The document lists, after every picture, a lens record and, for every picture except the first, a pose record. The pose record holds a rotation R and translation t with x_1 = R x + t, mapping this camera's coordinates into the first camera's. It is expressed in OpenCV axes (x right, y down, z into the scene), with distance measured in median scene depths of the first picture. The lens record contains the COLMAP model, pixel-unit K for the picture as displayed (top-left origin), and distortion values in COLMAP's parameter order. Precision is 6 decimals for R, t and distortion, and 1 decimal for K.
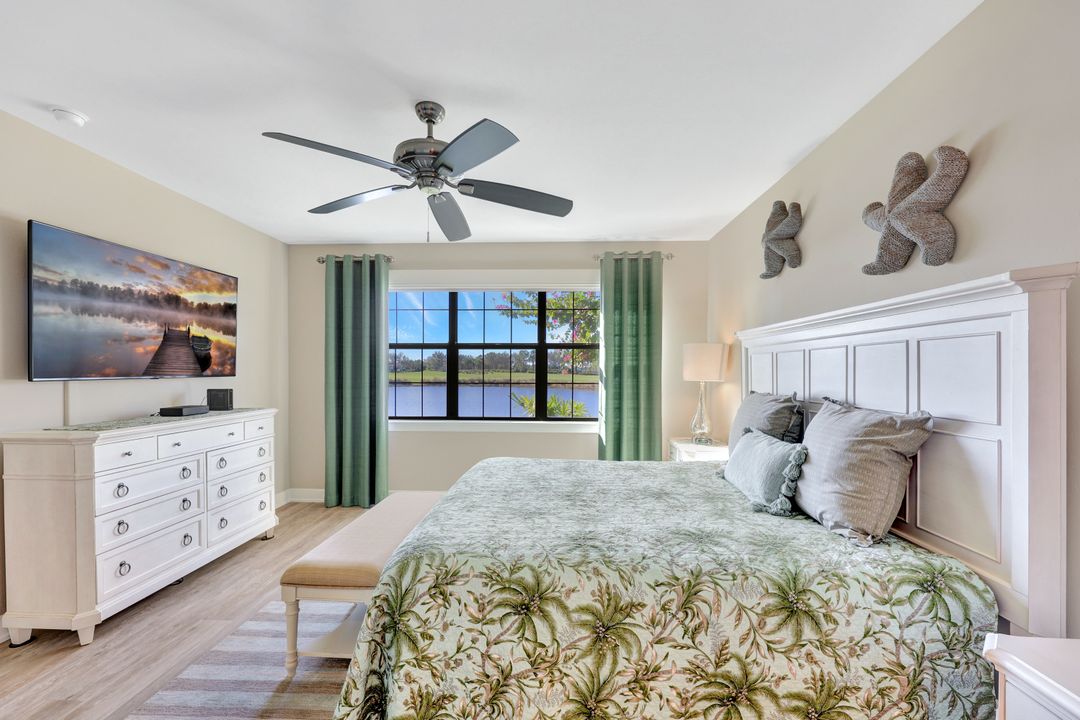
lens RADIAL K [[435.0, 0, 548.5], [0, 435.0, 378.3], [0, 0, 1]] dist [-0.002353, -0.000137]
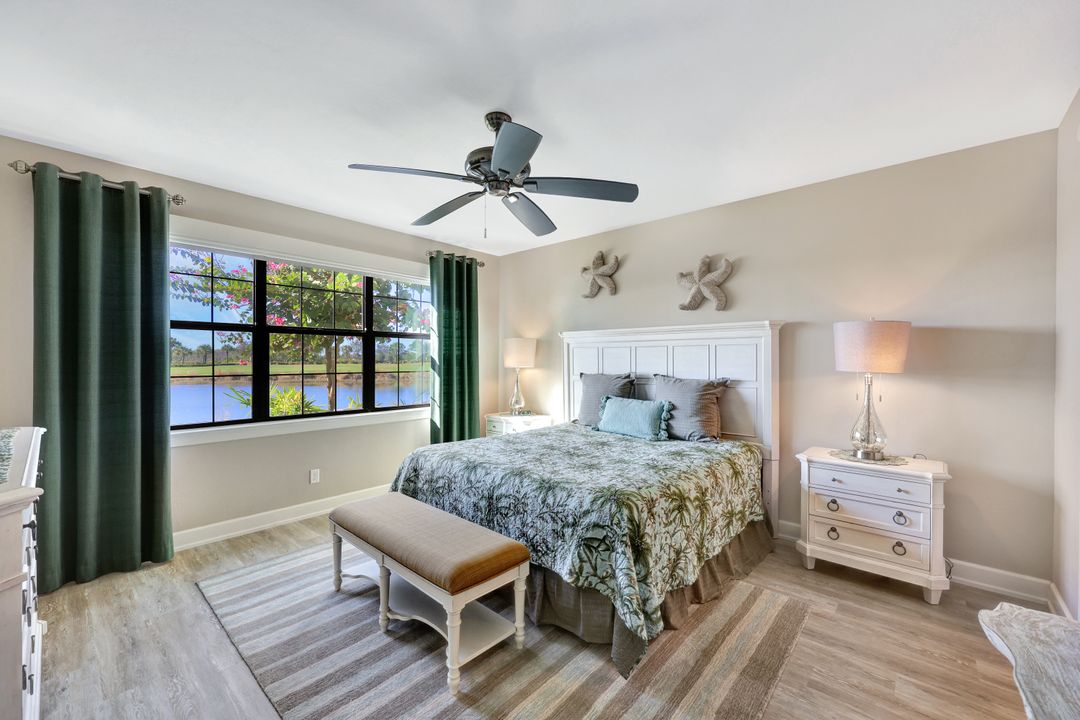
lens RADIAL K [[435.0, 0, 530.3], [0, 435.0, 357.7], [0, 0, 1]] dist [-0.002353, -0.000137]
pose [[0.640985, 0.002862, 0.767548, -1.183980], [0.014834, 0.999760, -0.016116, -0.003262], [-0.767410, 0.021715, 0.640789, 0.280957]]
